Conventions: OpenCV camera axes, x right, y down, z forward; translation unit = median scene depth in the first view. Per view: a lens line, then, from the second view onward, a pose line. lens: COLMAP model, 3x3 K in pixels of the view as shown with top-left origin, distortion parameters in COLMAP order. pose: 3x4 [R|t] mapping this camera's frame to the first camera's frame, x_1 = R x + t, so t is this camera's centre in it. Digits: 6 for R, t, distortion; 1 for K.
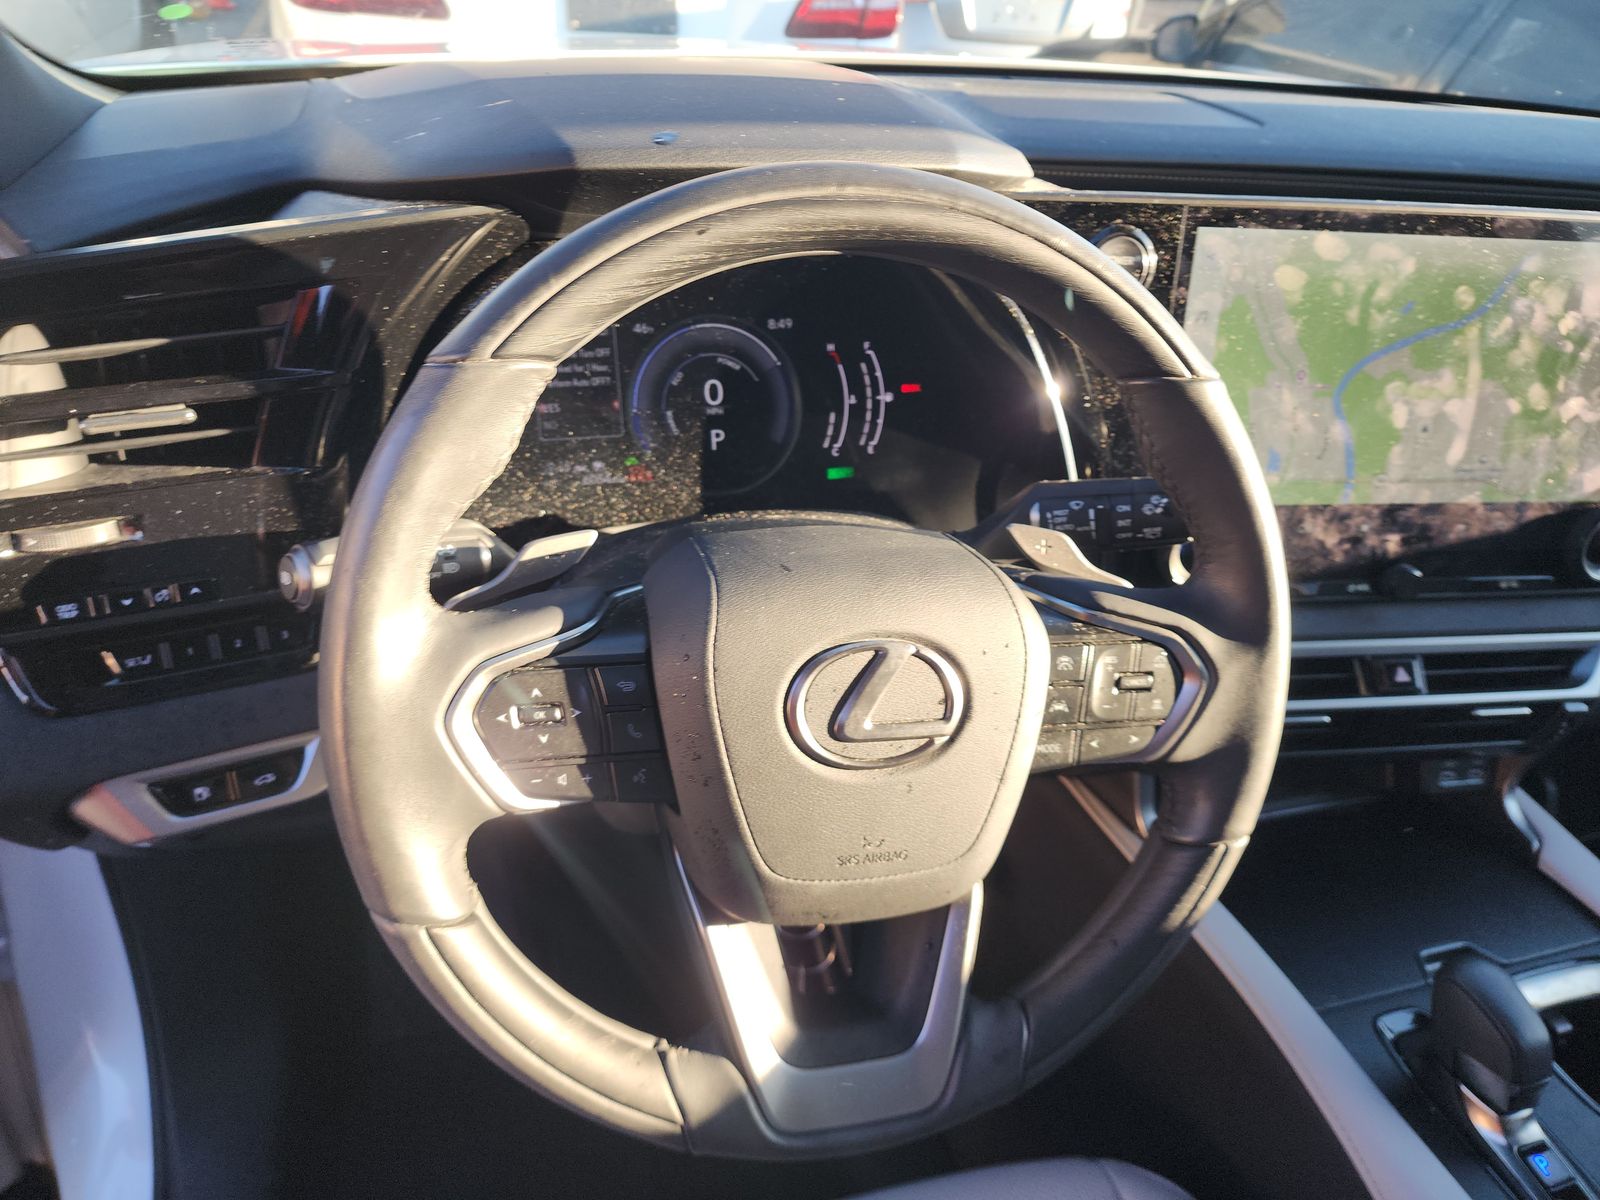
lens RADIAL K [[1085.9, 0, 801.9], [0, 1085.9, 596.5], [0, 0, 1]] dist [0.011455, -0.011839]
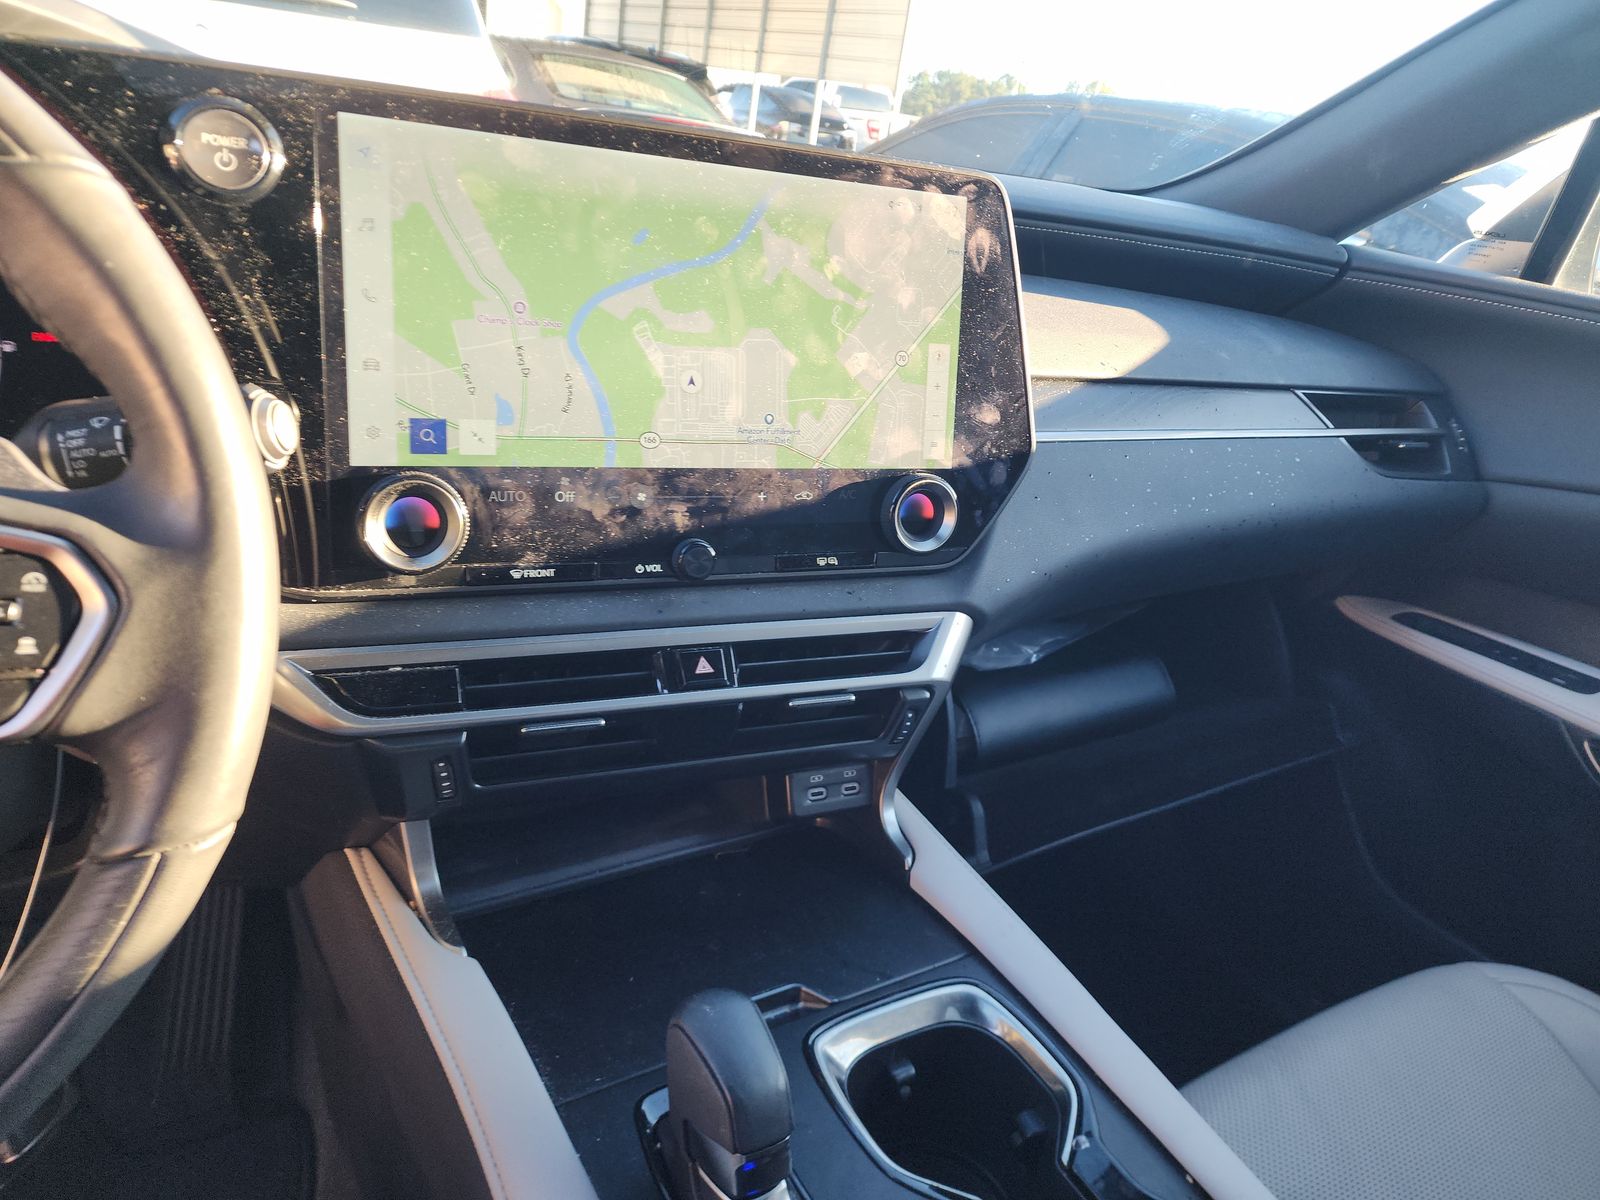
lens RADIAL K [[1085.9, 0, 797.4], [0, 1085.9, 604.8], [0, 0, 1]] dist [0.011455, -0.011839]
pose [[0.963272, -0.051250, 0.263593, 0.408777], [0.082170, 0.990788, -0.107646, 0.124793], [-0.255648, 0.125352, 0.958609, 0.158806]]
